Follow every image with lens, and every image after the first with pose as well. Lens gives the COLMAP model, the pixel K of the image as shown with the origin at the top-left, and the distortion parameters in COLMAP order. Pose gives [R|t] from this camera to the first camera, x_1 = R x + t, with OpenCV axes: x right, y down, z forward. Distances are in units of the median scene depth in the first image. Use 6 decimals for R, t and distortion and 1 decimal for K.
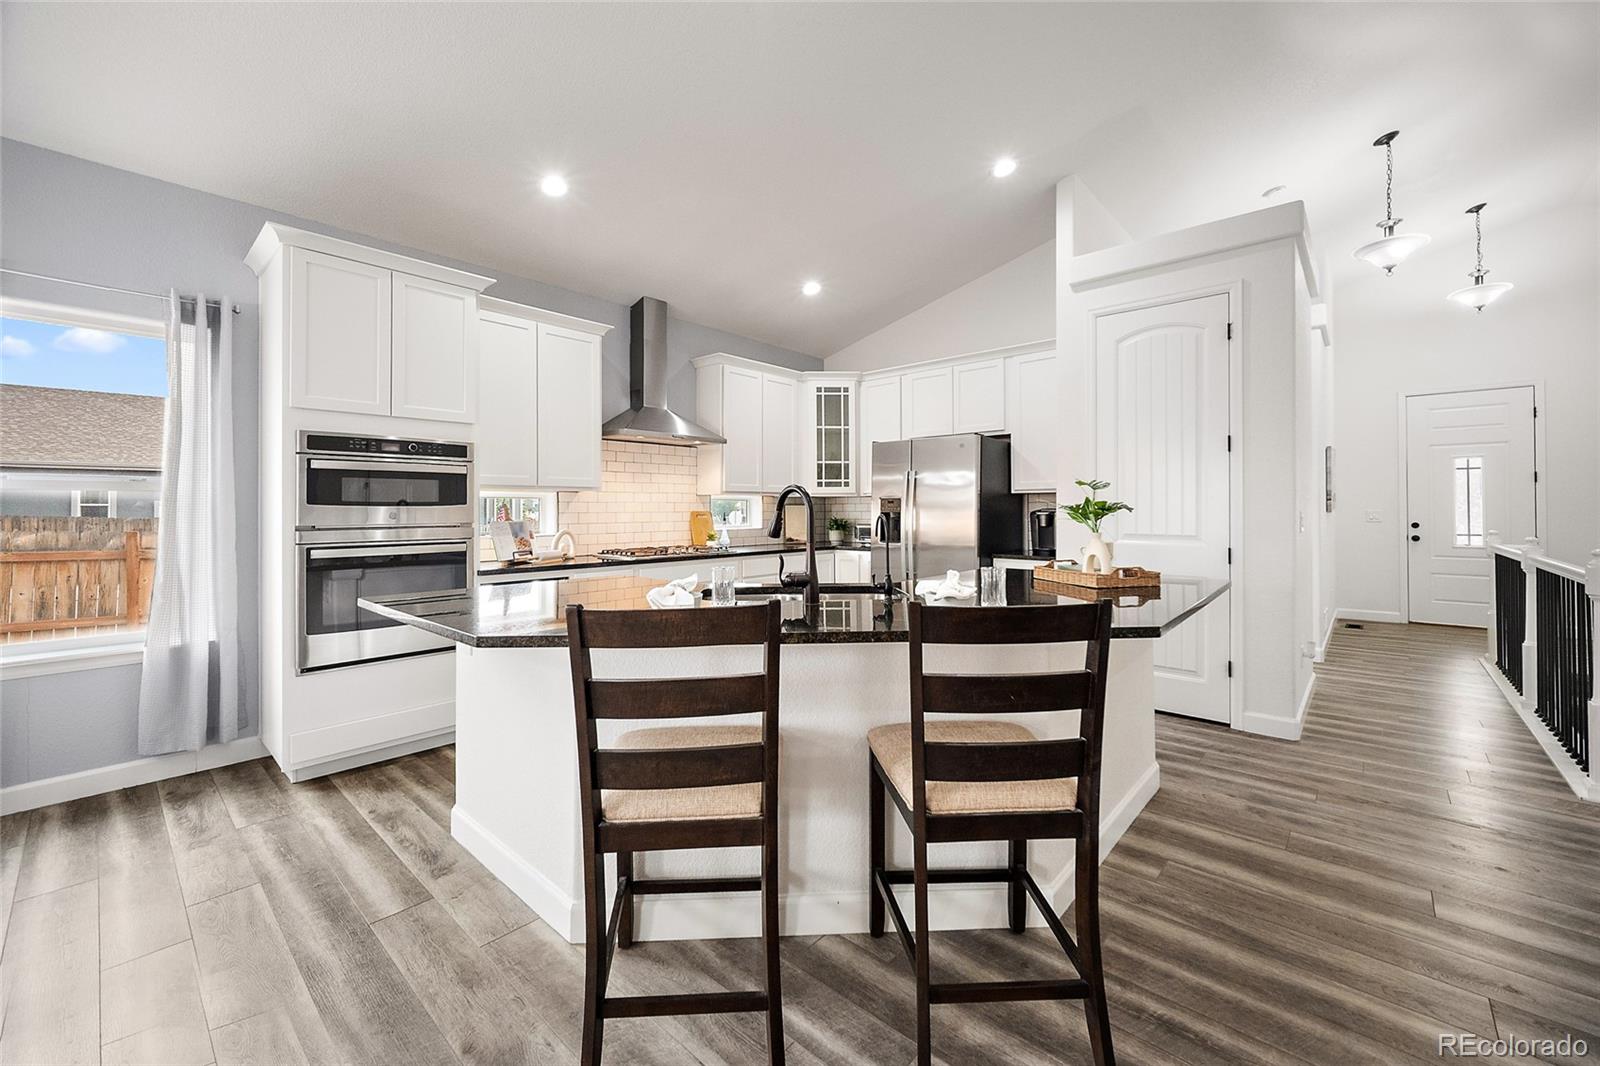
lens RADIAL K [[639.4, 0, 802.9], [0, 639.4, 504.6], [0, 0, 1]] dist [-0.001942, -0.000100]
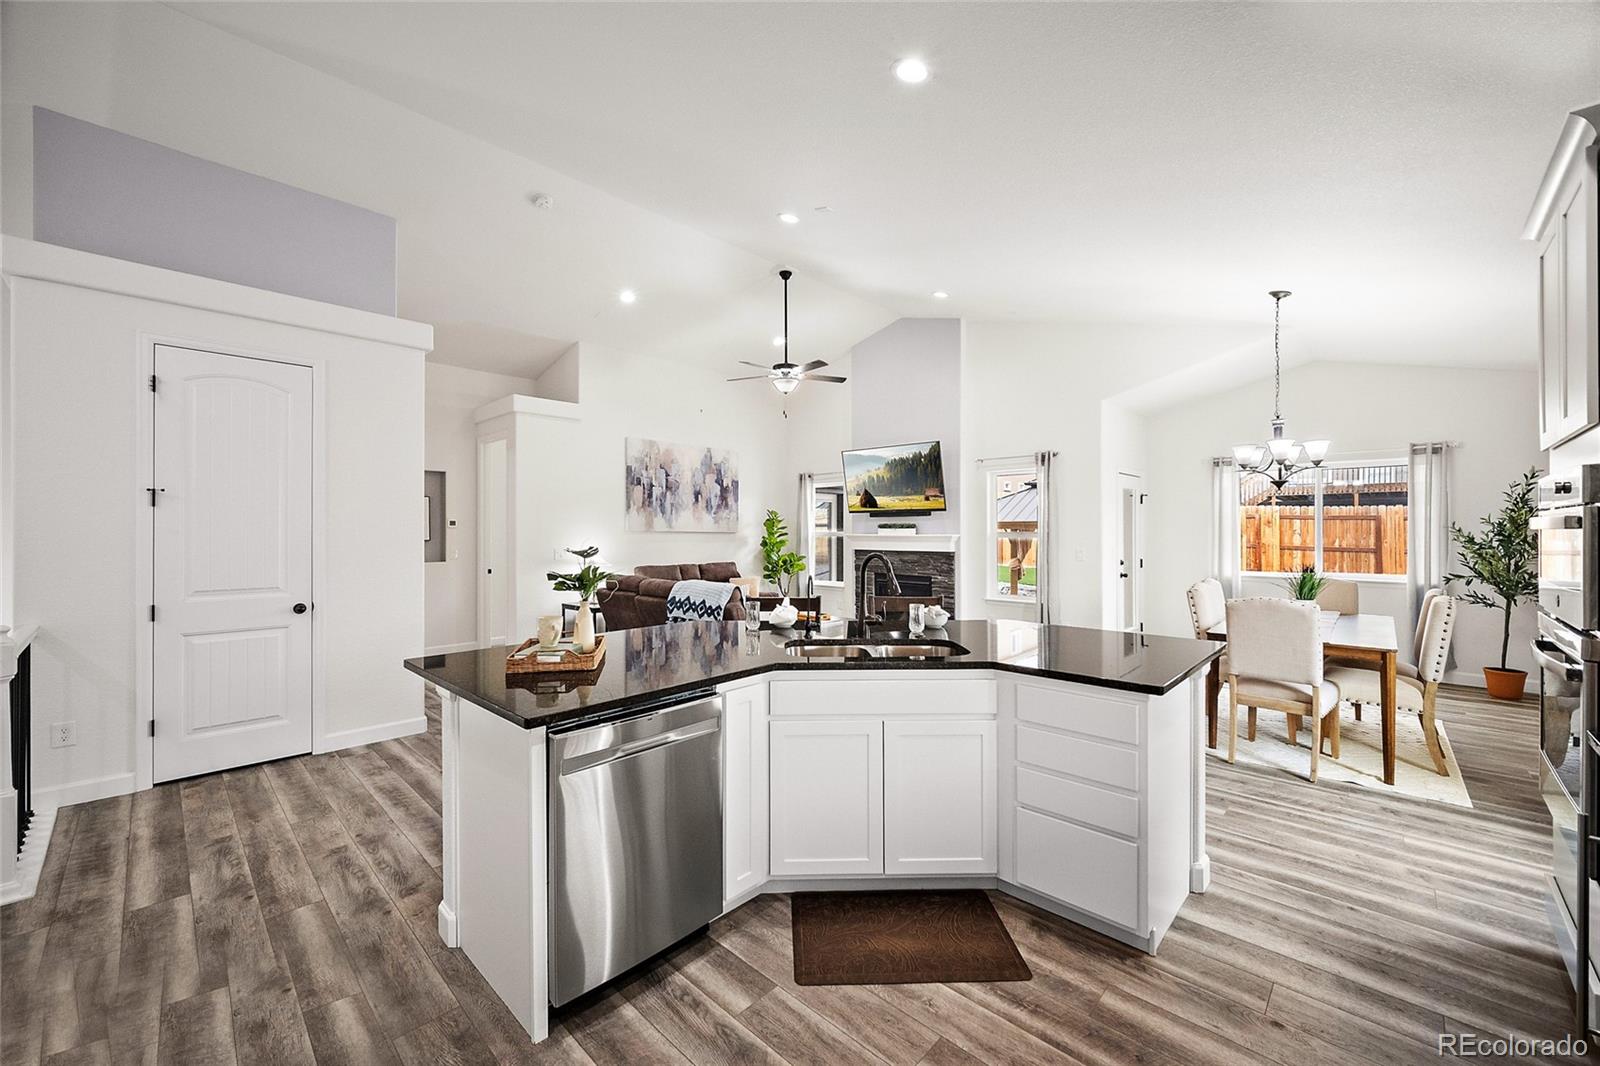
lens RADIAL K [[624.0, 0, 791.2], [0, 624.0, 534.2], [0, 0, 1]] dist [0.001500, -0.005583]
pose [[-0.998969, 0.002609, 0.045320, 0.045890], [0.002536, 0.999995, -0.001654, -0.029422], [-0.045324, -0.001537, -0.998971, 0.974515]]
